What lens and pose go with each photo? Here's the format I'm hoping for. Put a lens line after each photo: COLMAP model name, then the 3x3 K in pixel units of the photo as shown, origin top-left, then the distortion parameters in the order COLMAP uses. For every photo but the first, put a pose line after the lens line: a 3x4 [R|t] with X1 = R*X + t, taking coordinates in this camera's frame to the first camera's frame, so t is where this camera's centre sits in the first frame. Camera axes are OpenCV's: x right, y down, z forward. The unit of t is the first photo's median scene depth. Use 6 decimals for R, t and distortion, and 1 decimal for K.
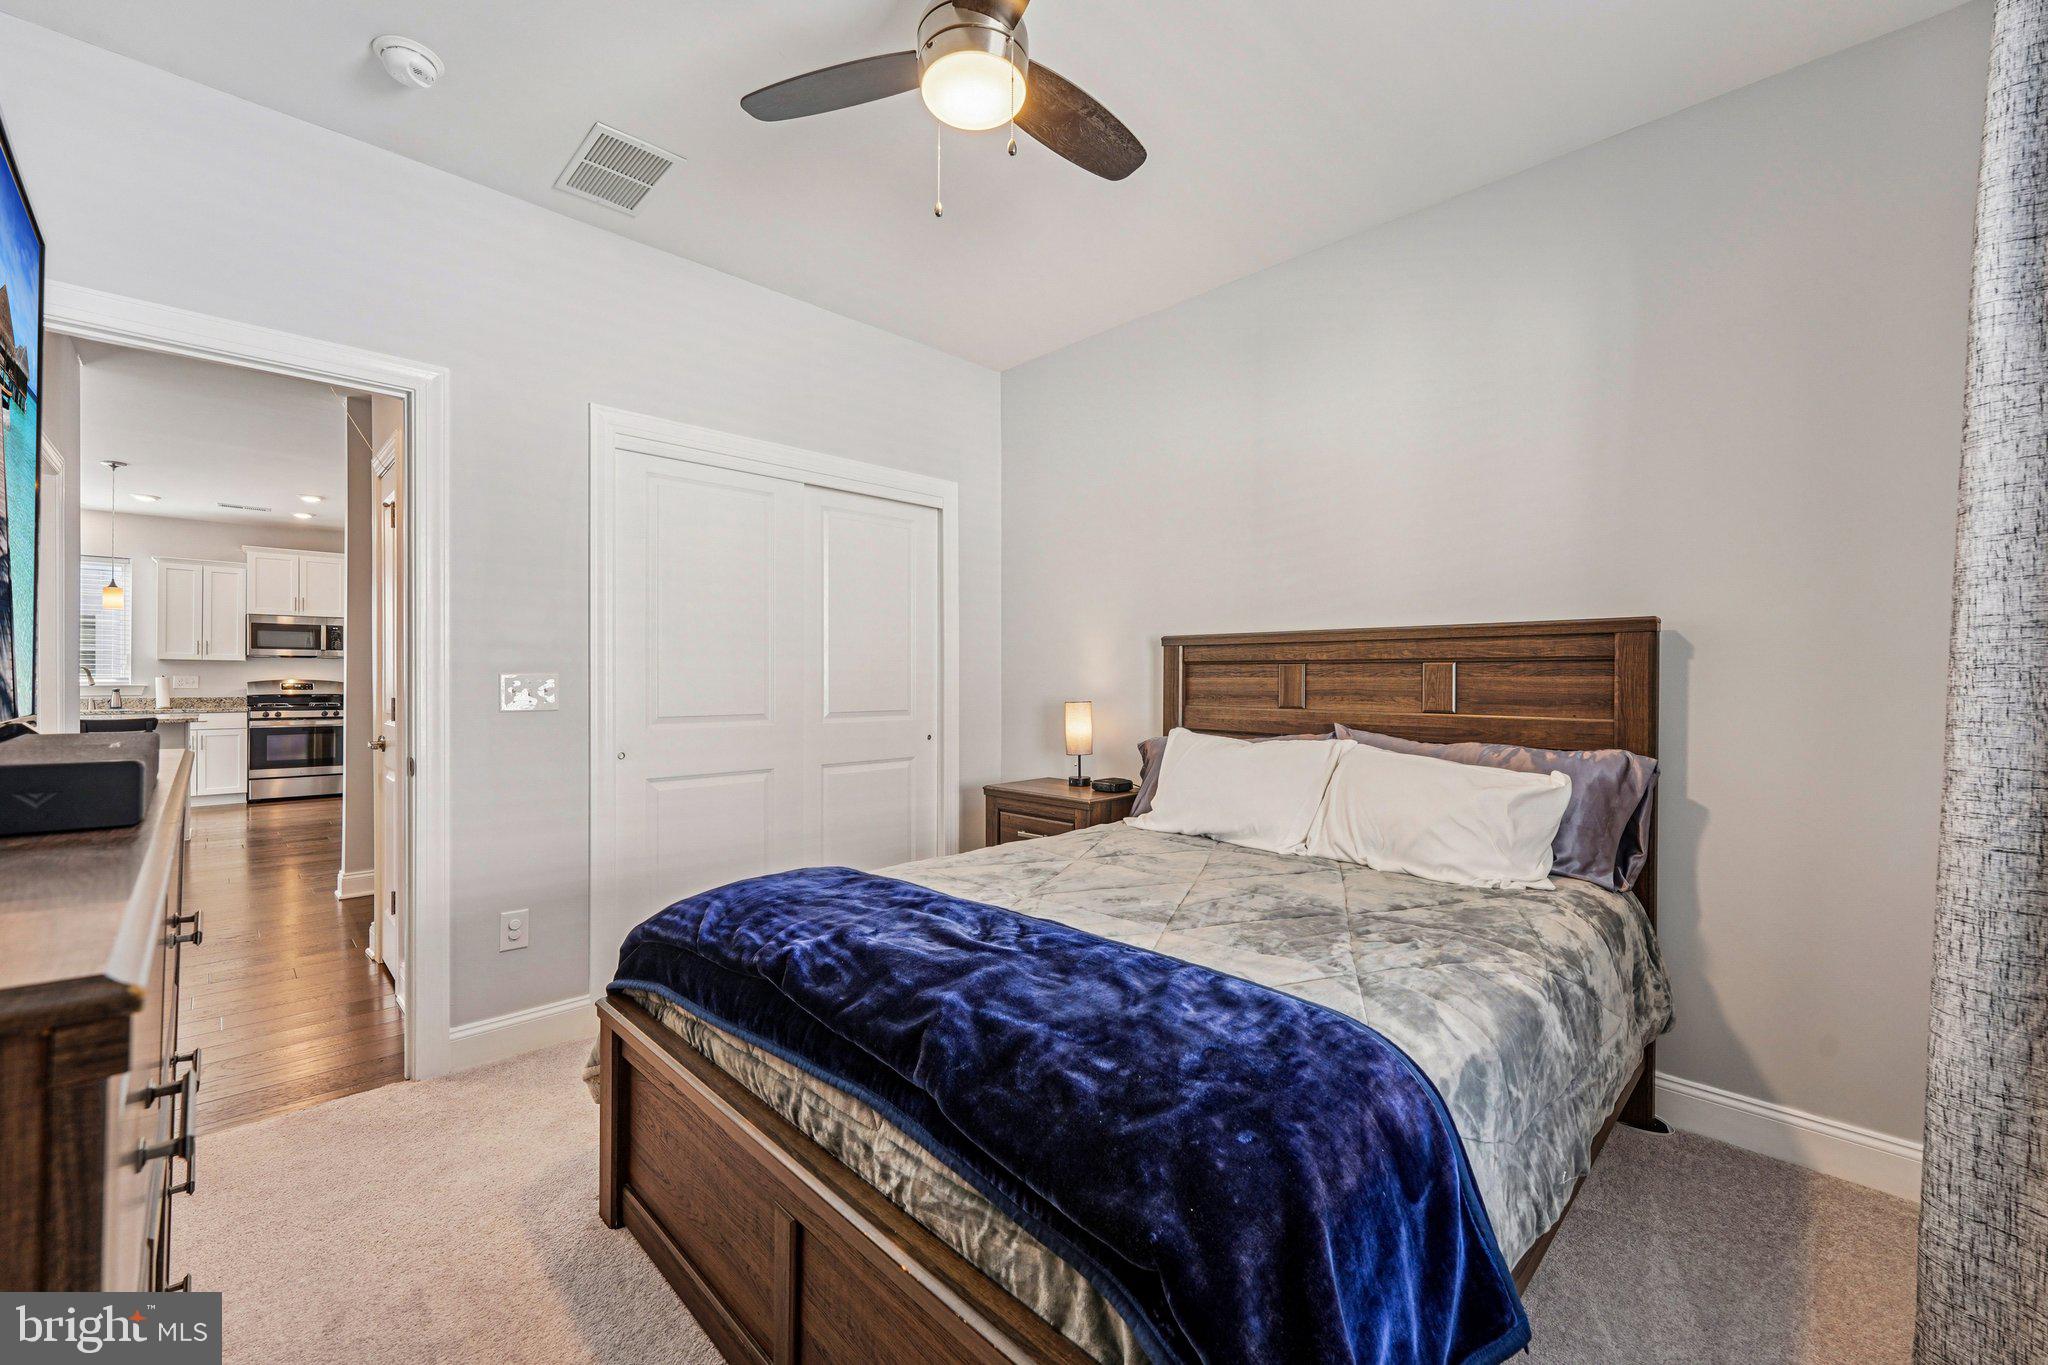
lens RADIAL K [[825.4, 0, 1033.7], [0, 825.4, 673.1], [0, 0, 1]] dist [-0.000208, -0.000194]
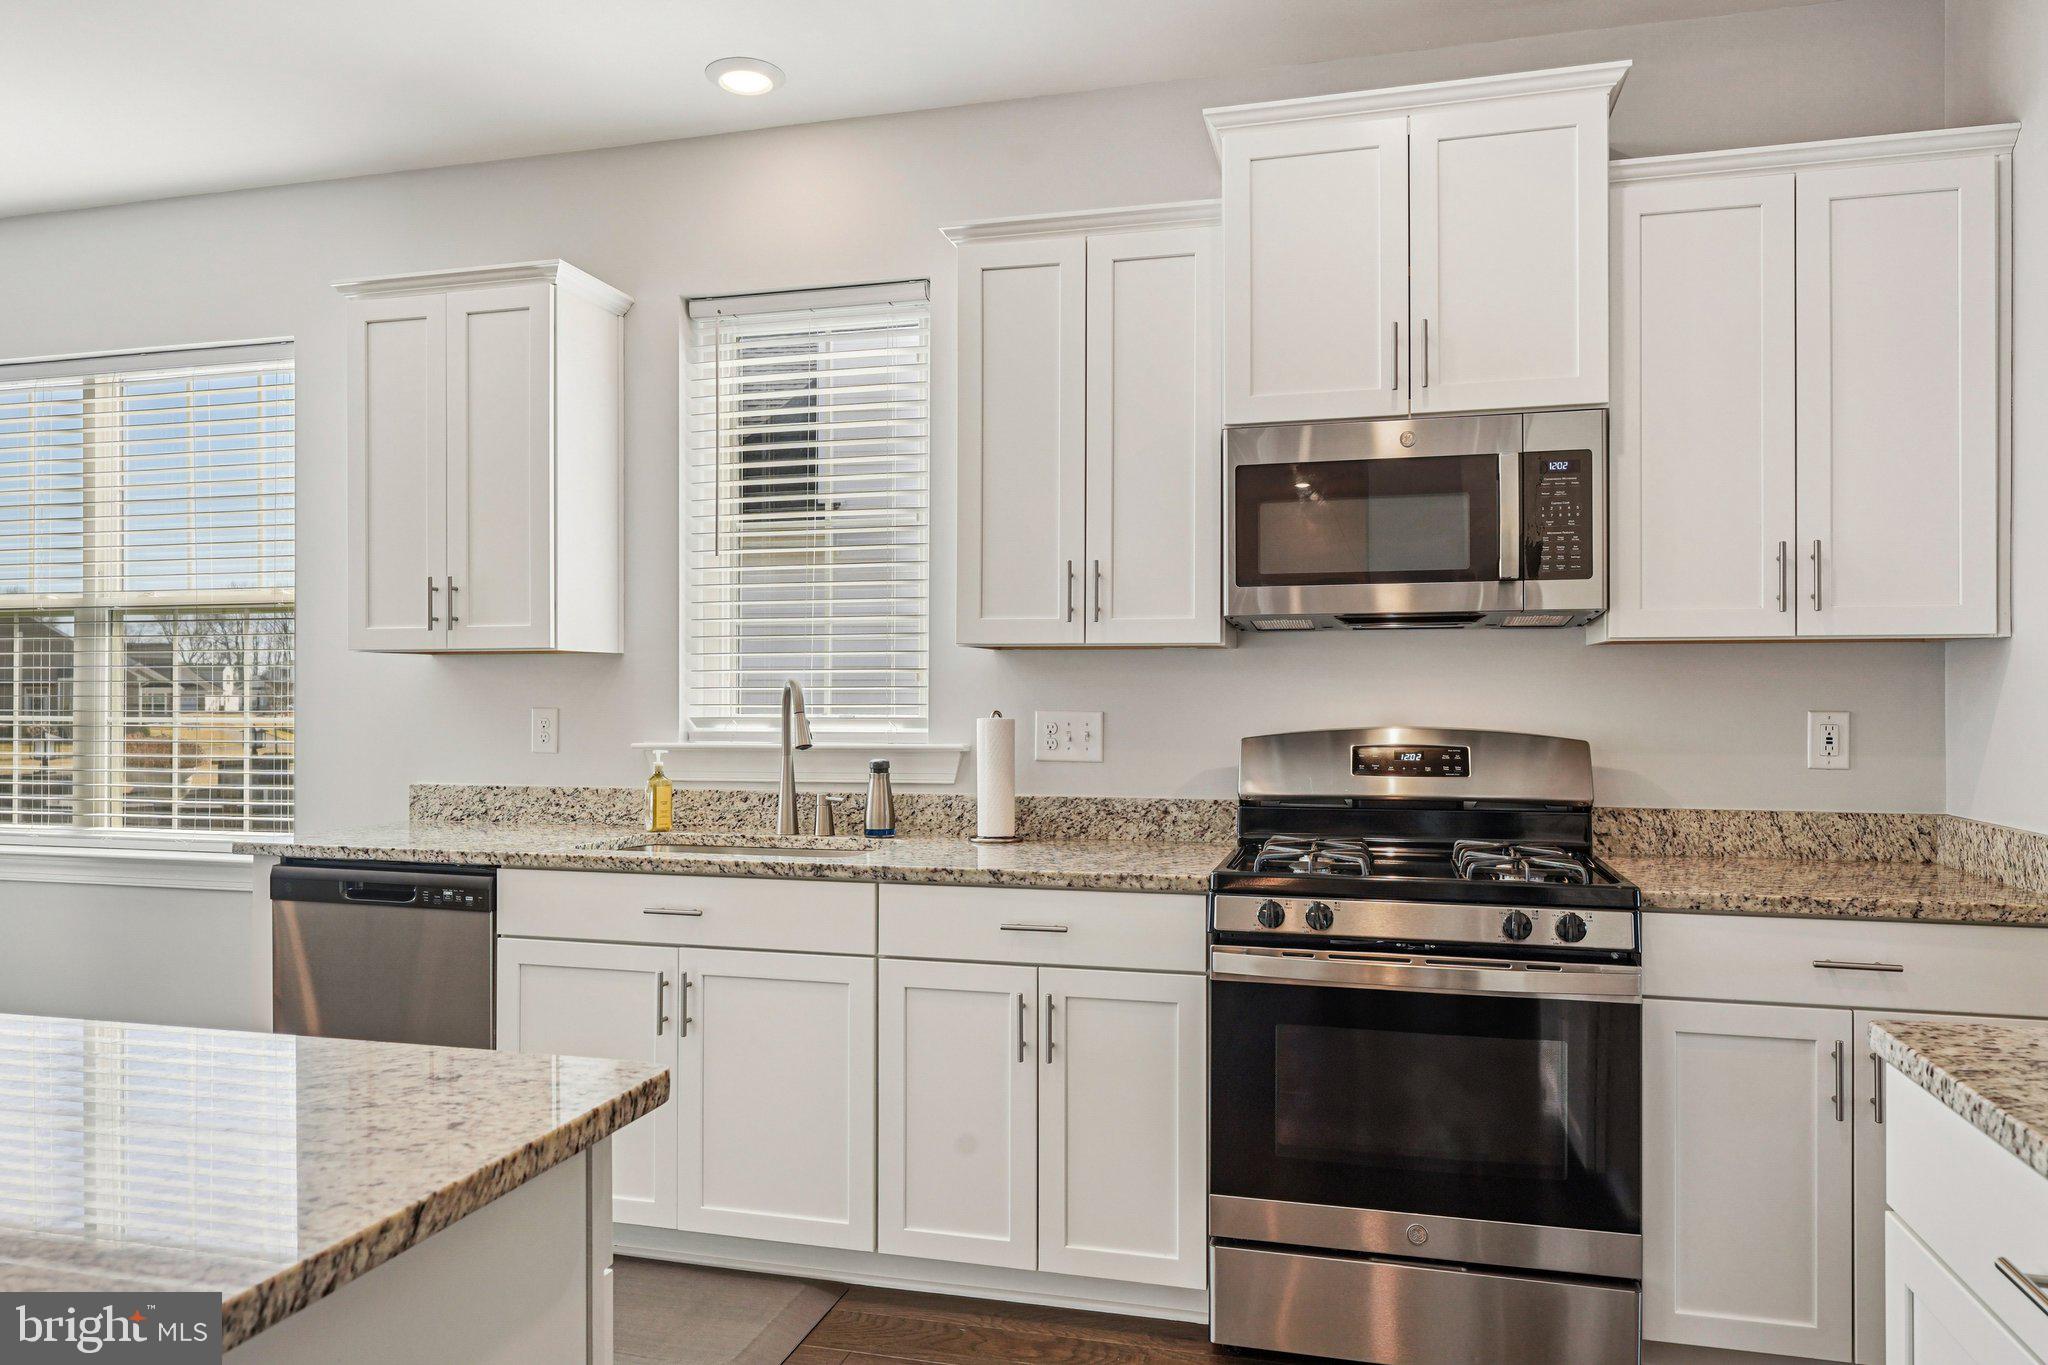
lens RADIAL K [[1353.5, 0, 1026.4], [0, 1353.5, 679.8], [0, 0, 1]] dist [-0.001754, 0.000401]
pose [[0.500452, -0.010474, -0.865701, -0.659830], [0.003303, 0.999943, -0.010189, -0.001913], [0.865758, 0.002240, 0.500458, 0.762868]]
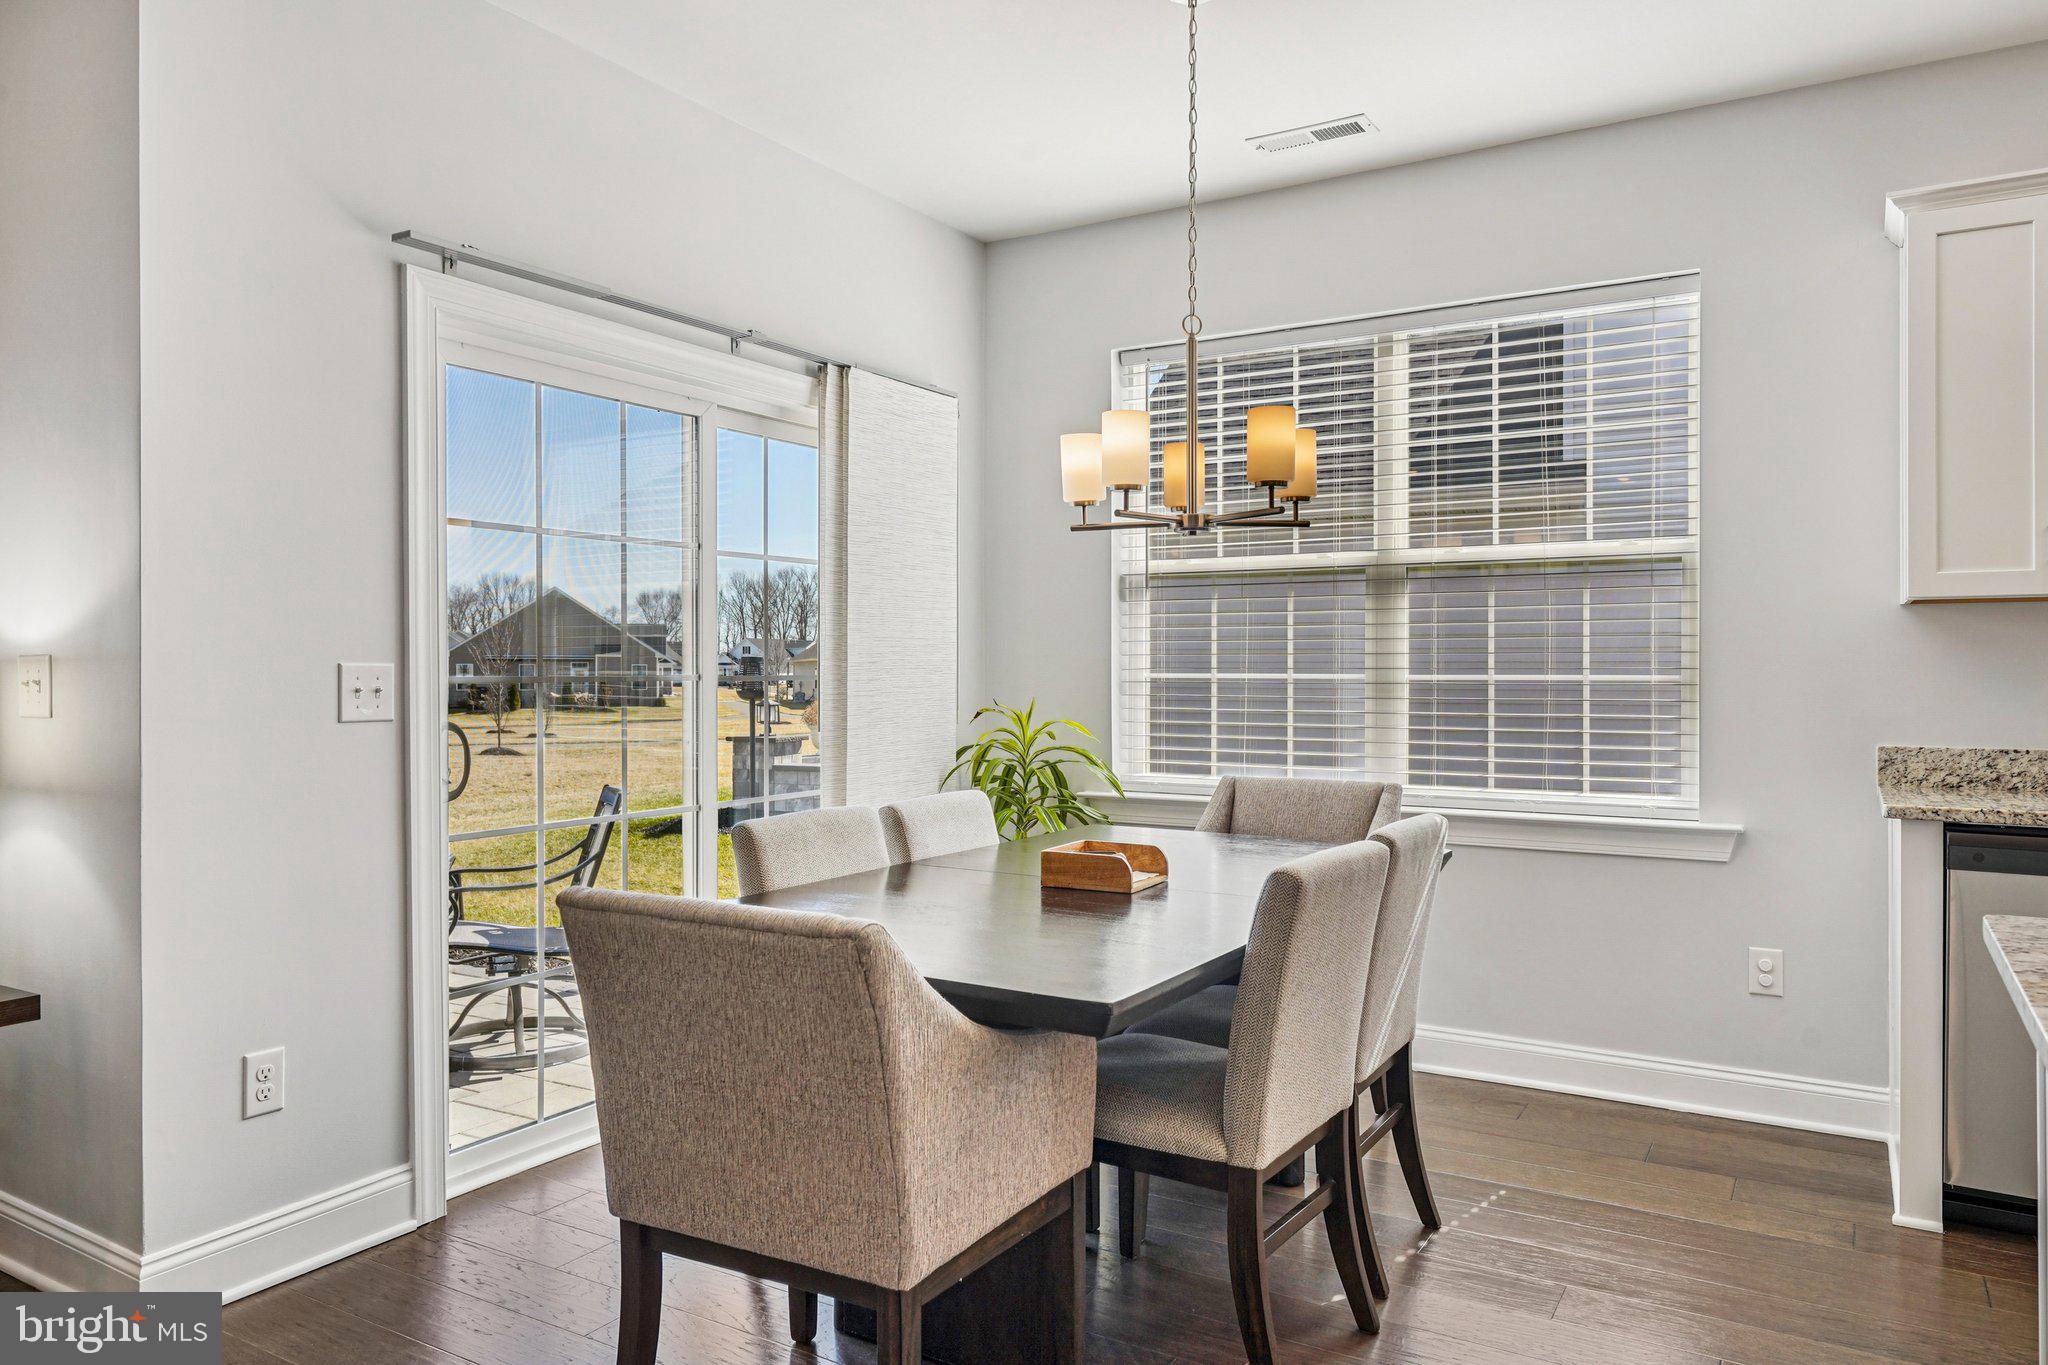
lens RADIAL K [[1353.5, 0, 1023.5], [0, 1353.5, 672.0], [0, 0, 1]] dist [-0.001754, 0.000401]
pose [[0.231238, 0.002052, -0.972895, -0.815513], [0.002003, 0.999995, 0.002585, 0.003533], [0.972895, -0.002547, 0.231232, 0.457288]]
